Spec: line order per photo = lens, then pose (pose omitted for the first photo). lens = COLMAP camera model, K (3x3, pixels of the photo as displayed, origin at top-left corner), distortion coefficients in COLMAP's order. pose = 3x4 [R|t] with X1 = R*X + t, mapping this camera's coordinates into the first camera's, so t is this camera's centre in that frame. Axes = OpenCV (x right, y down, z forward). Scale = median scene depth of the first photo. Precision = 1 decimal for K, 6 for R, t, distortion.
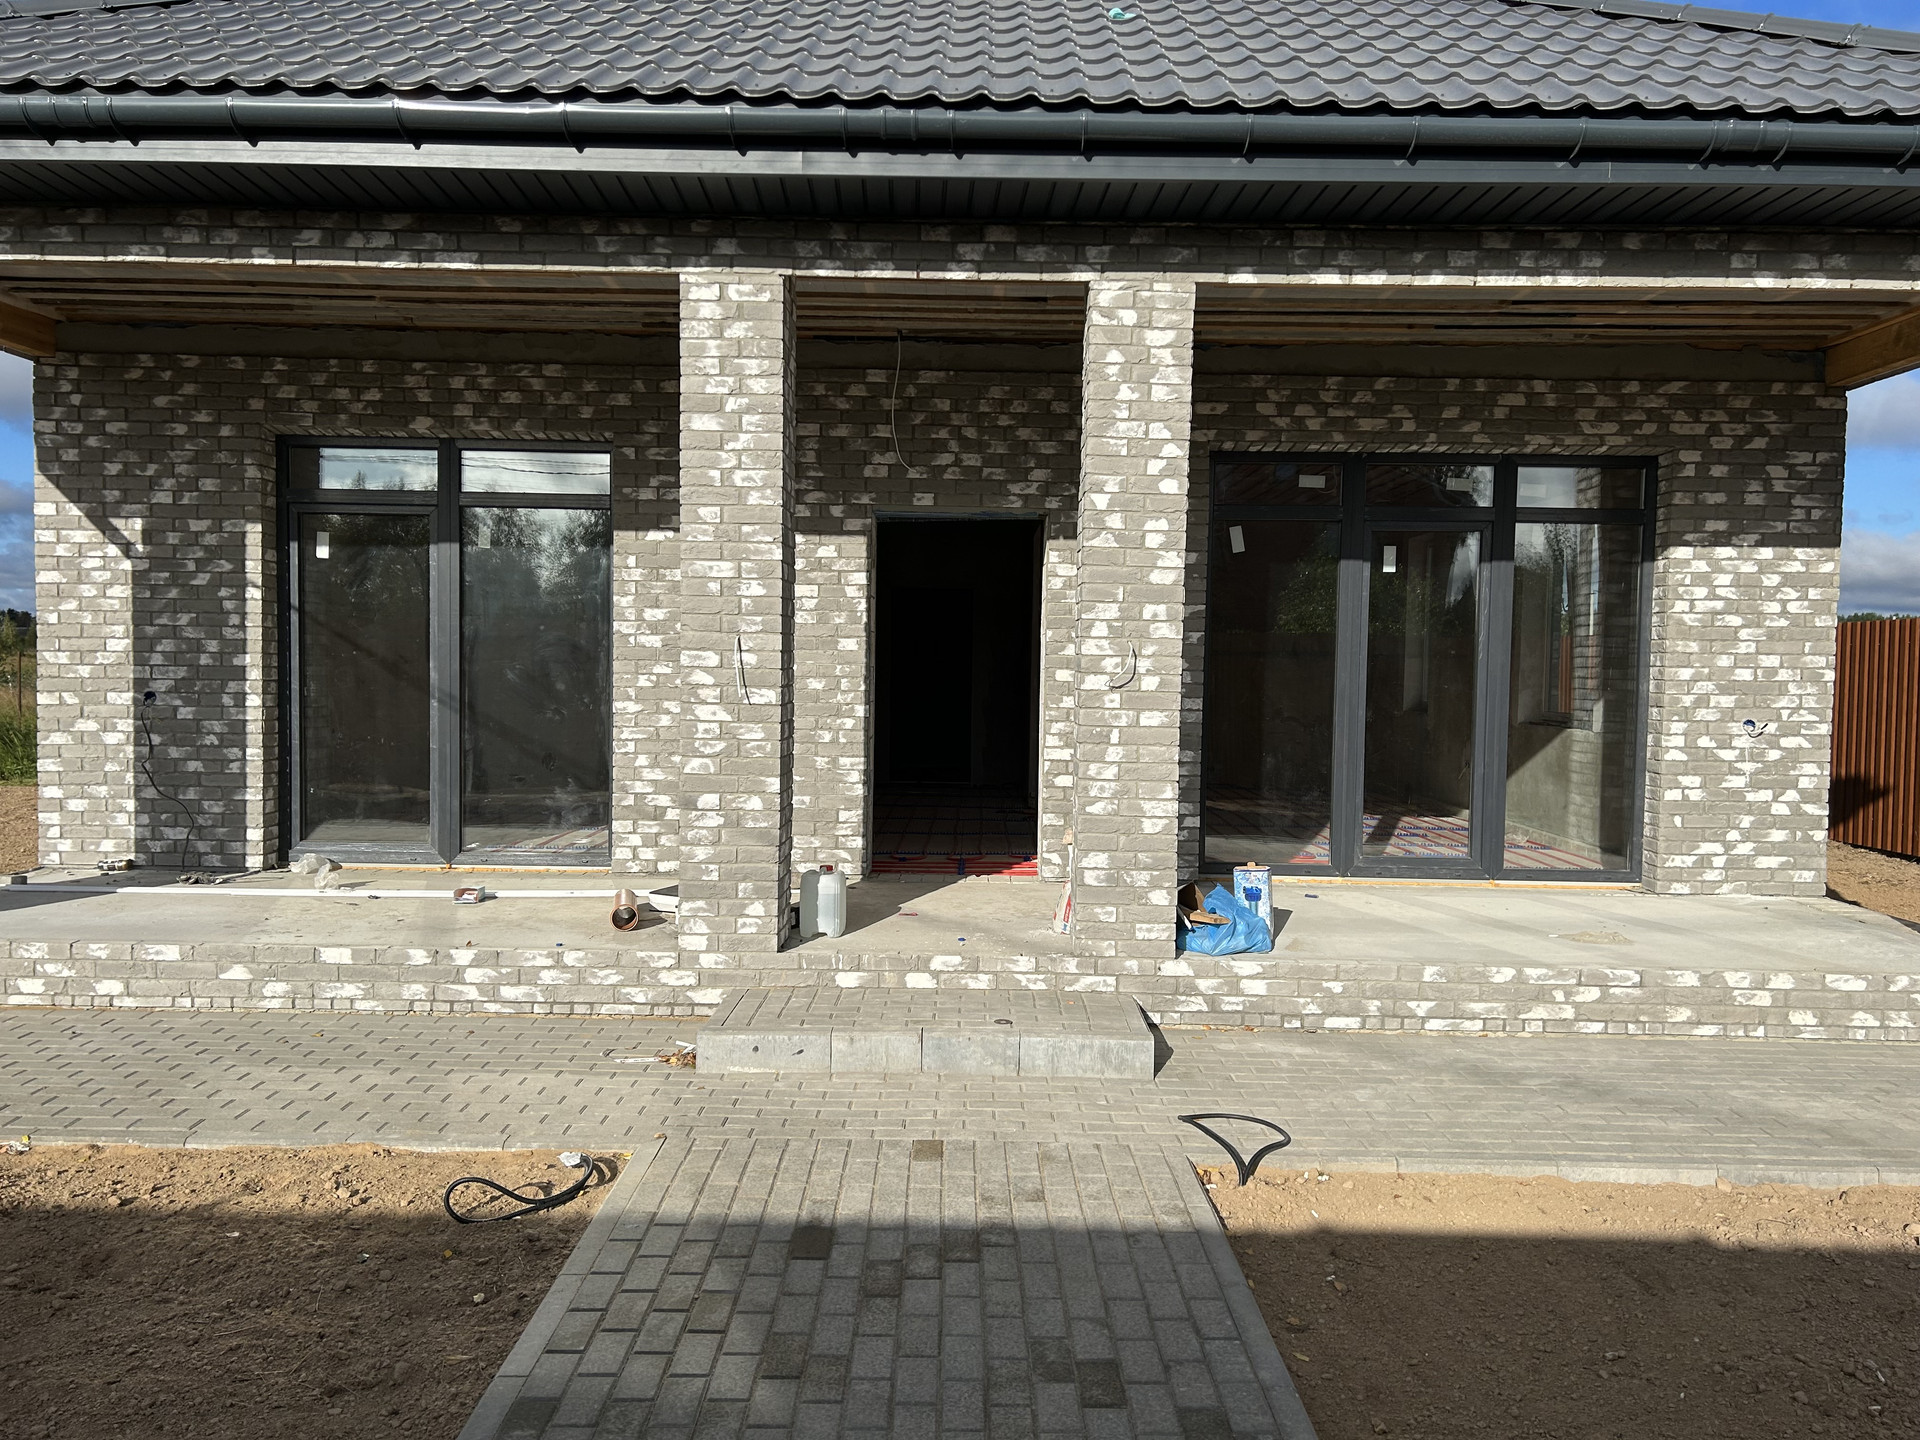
lens RADIAL K [[1421.3, 0, 967.7], [0, 1421.3, 729.1], [0, 0, 1]] dist [0.060322, -0.069667]
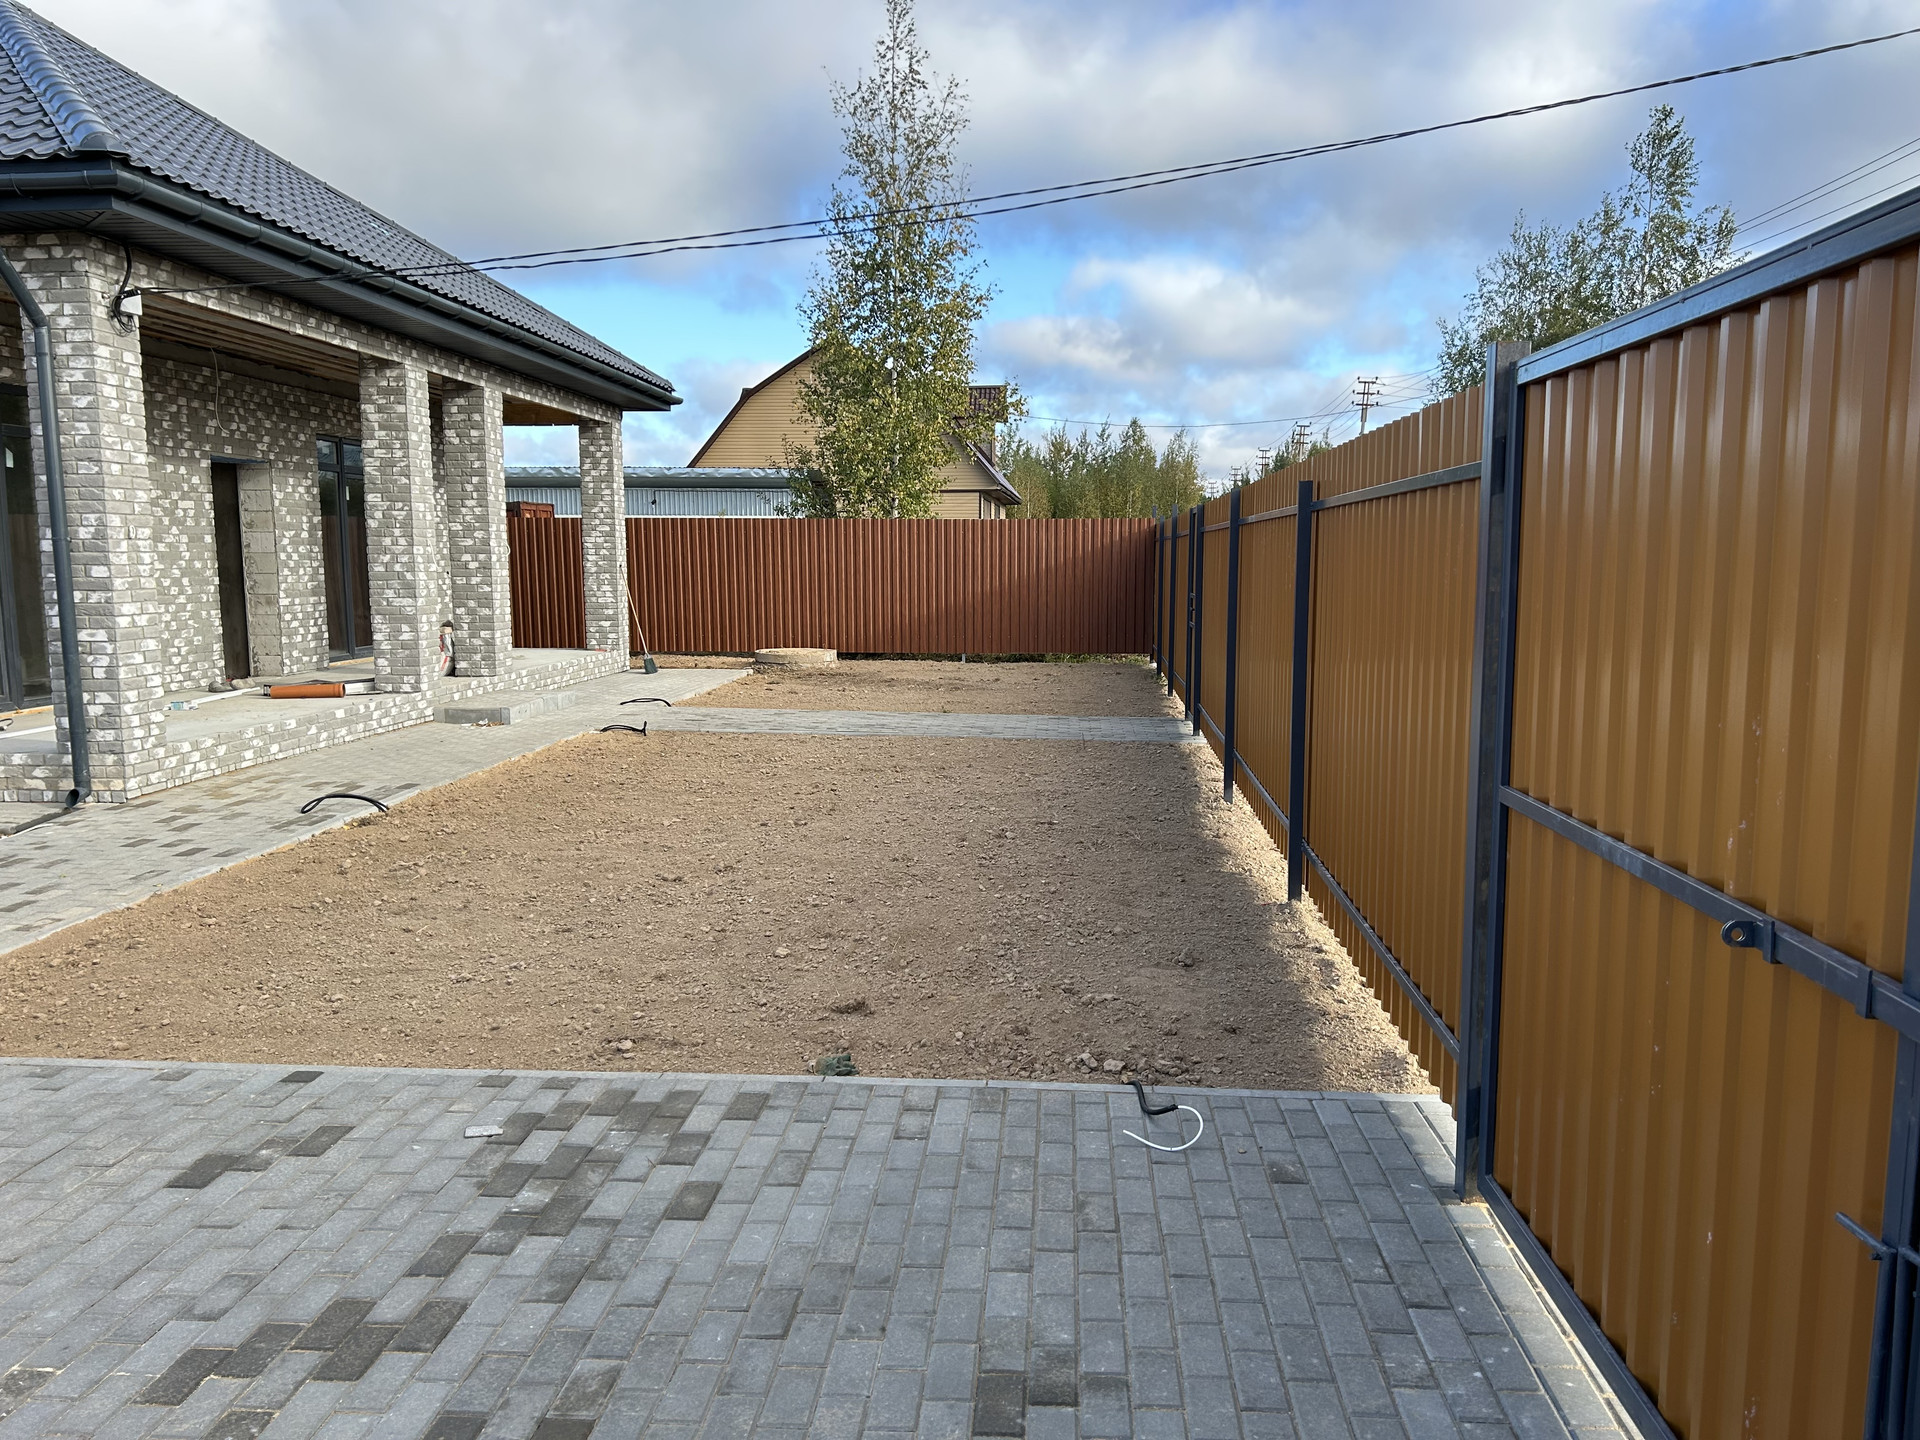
lens RADIAL K [[1421.3, 0, 971.3], [0, 1421.3, 744.5], [0, 0, 1]] dist [0.060322, -0.069667]
pose [[0.067315, -0.148312, 0.986647, -2.230358], [0.047483, 0.988246, 0.145313, -0.034627], [-0.996601, 0.037067, 0.073566, 0.044644]]
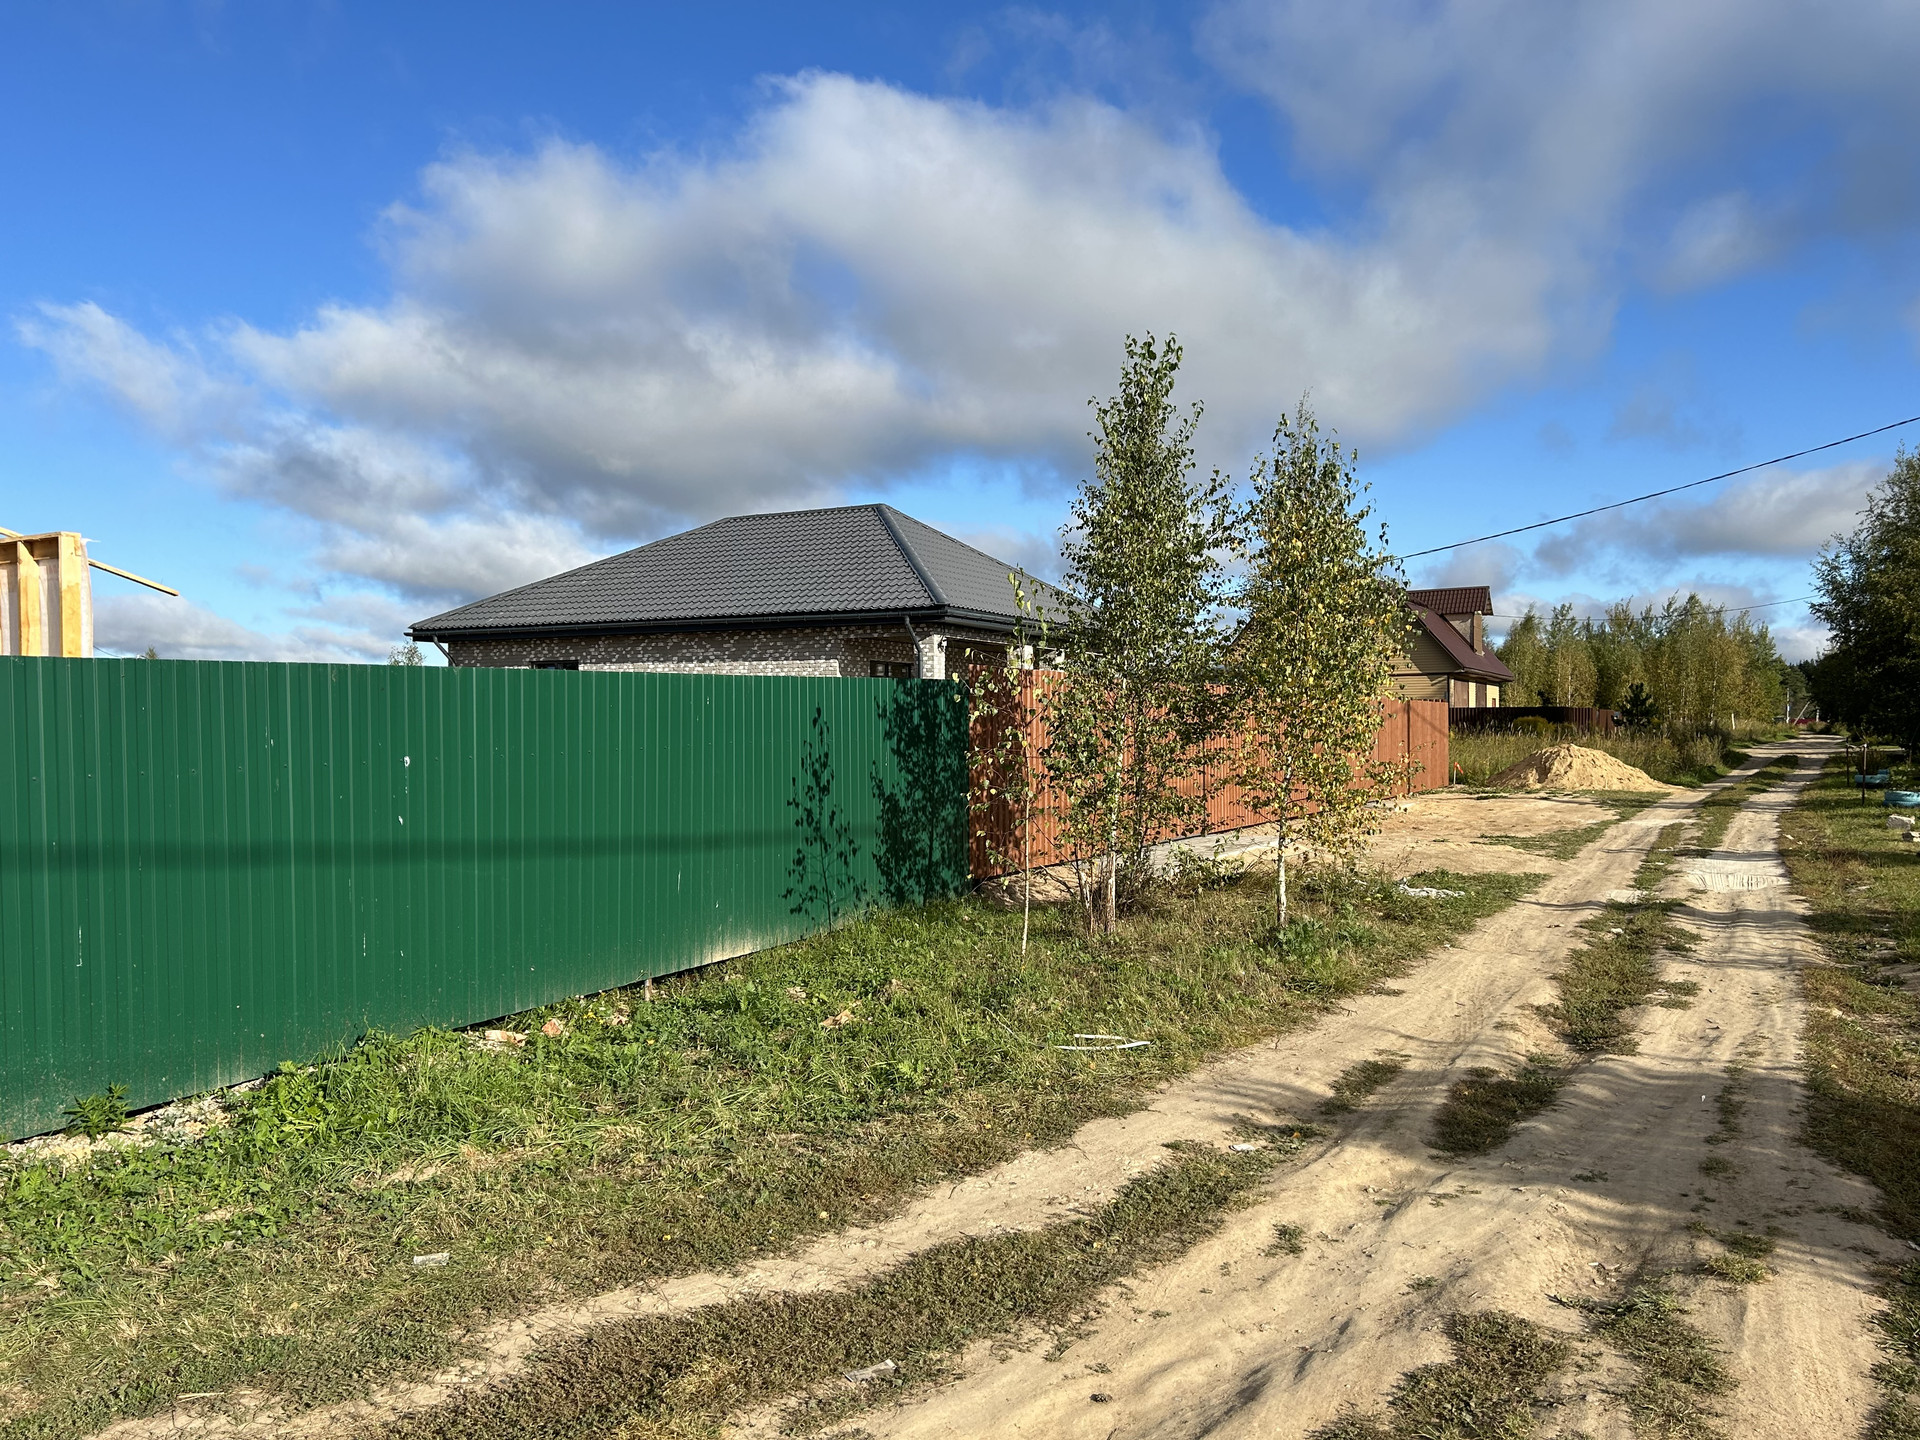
lens RADIAL K [[1421.3, 0, 959.8], [0, 1421.3, 733.6], [0, 0, 1]] dist [0.060322, -0.069667]
pose [[0.464168, -0.020087, 0.885519, -4.701421], [0.051510, 0.998663, -0.004347, 0.004512], [-0.884248, 0.047631, 0.464582, -1.115073]]
